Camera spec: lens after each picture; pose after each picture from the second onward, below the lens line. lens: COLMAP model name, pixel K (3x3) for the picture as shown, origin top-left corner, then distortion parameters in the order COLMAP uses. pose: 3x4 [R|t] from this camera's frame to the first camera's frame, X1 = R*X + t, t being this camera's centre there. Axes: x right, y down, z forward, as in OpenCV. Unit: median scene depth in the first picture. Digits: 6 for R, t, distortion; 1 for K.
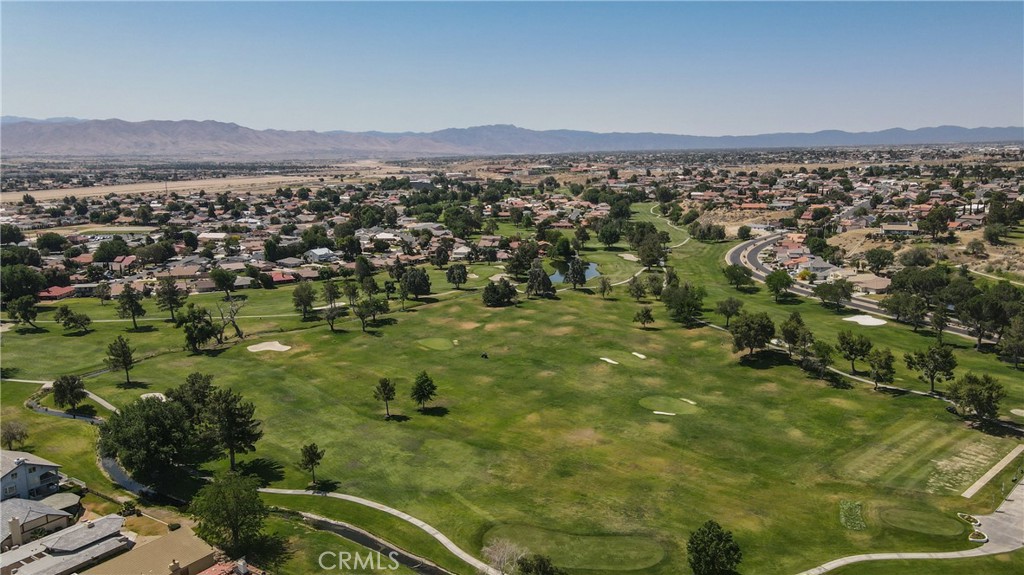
lens RADIAL K [[749.8, 0, 512.0], [0, 749.8, 287.5], [0, 0, 1]] dist [-0.023226, 0.050716]
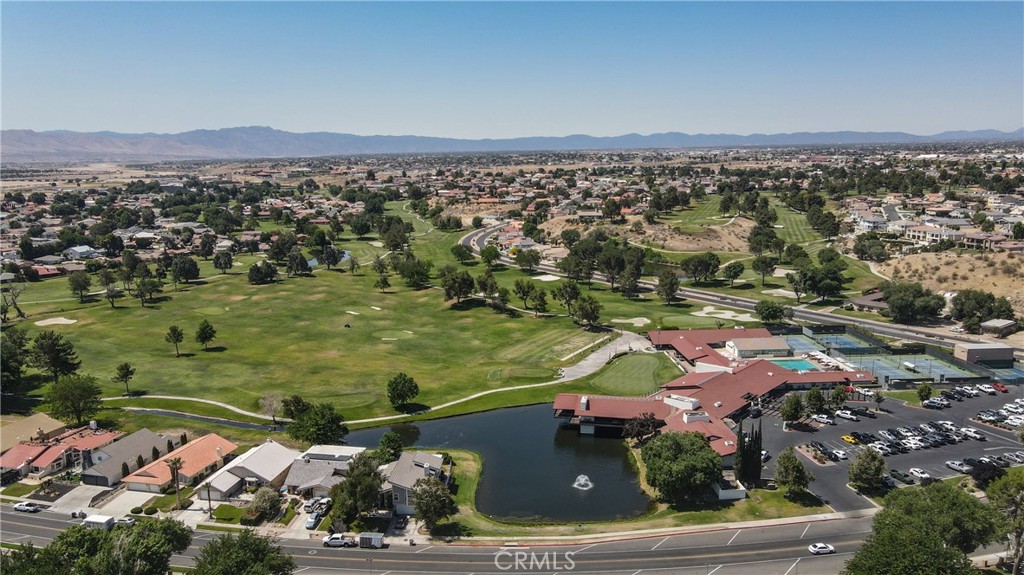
lens RADIAL K [[749.8, 0, 512.0], [0, 749.8, 287.5], [0, 0, 1]] dist [-0.023226, 0.050716]
pose [[0.952823, -0.052125, 0.299017, 0.003630], [0.053229, 0.998572, 0.004457, 0.042665], [-0.298822, 0.011669, 0.954237, -0.230522]]
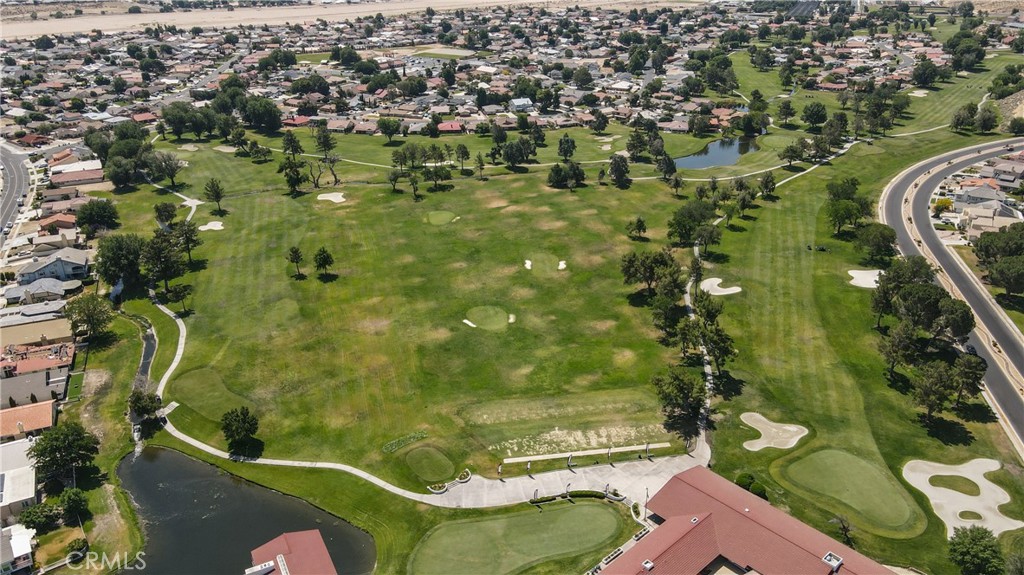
lens RADIAL K [[747.2, 0, 512.0], [0, 747.2, 287.5], [0, 0, 1]] dist [0.000647, 0.007701]
pose [[0.832521, 0.231518, -0.503298, 0.460105], [-0.096599, 0.955238, 0.279624, -0.120874], [0.545507, -0.184174, 0.817620, 0.049427]]
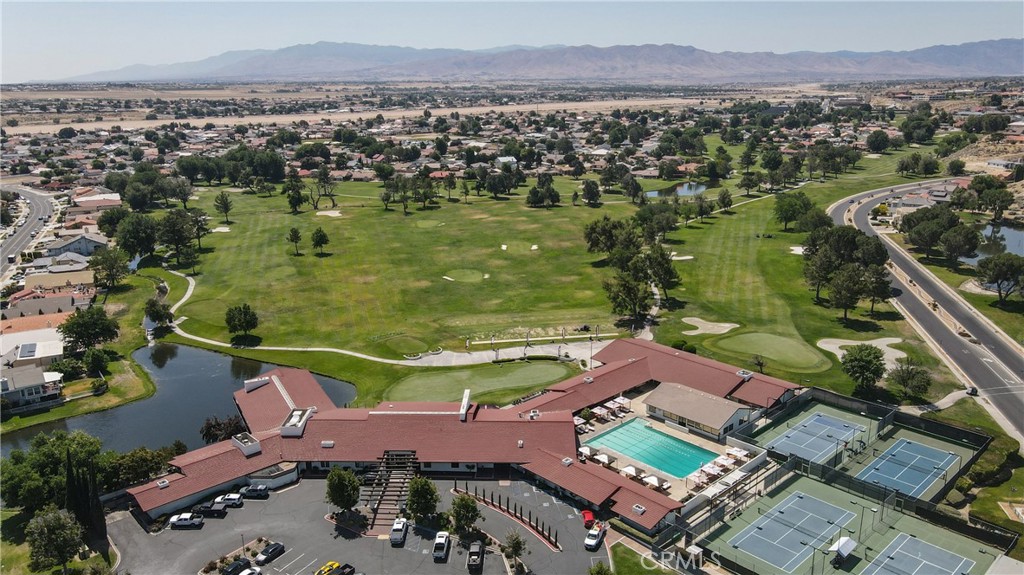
lens RADIAL K [[749.8, 0, 512.0], [0, 749.8, 287.5], [0, 0, 1]] dist [-0.023226, 0.050716]
pose [[0.835152, 0.145070, -0.530543, 0.548151], [-0.092555, 0.987902, 0.124433, 0.005692], [0.542176, -0.054816, 0.838475, -0.022319]]
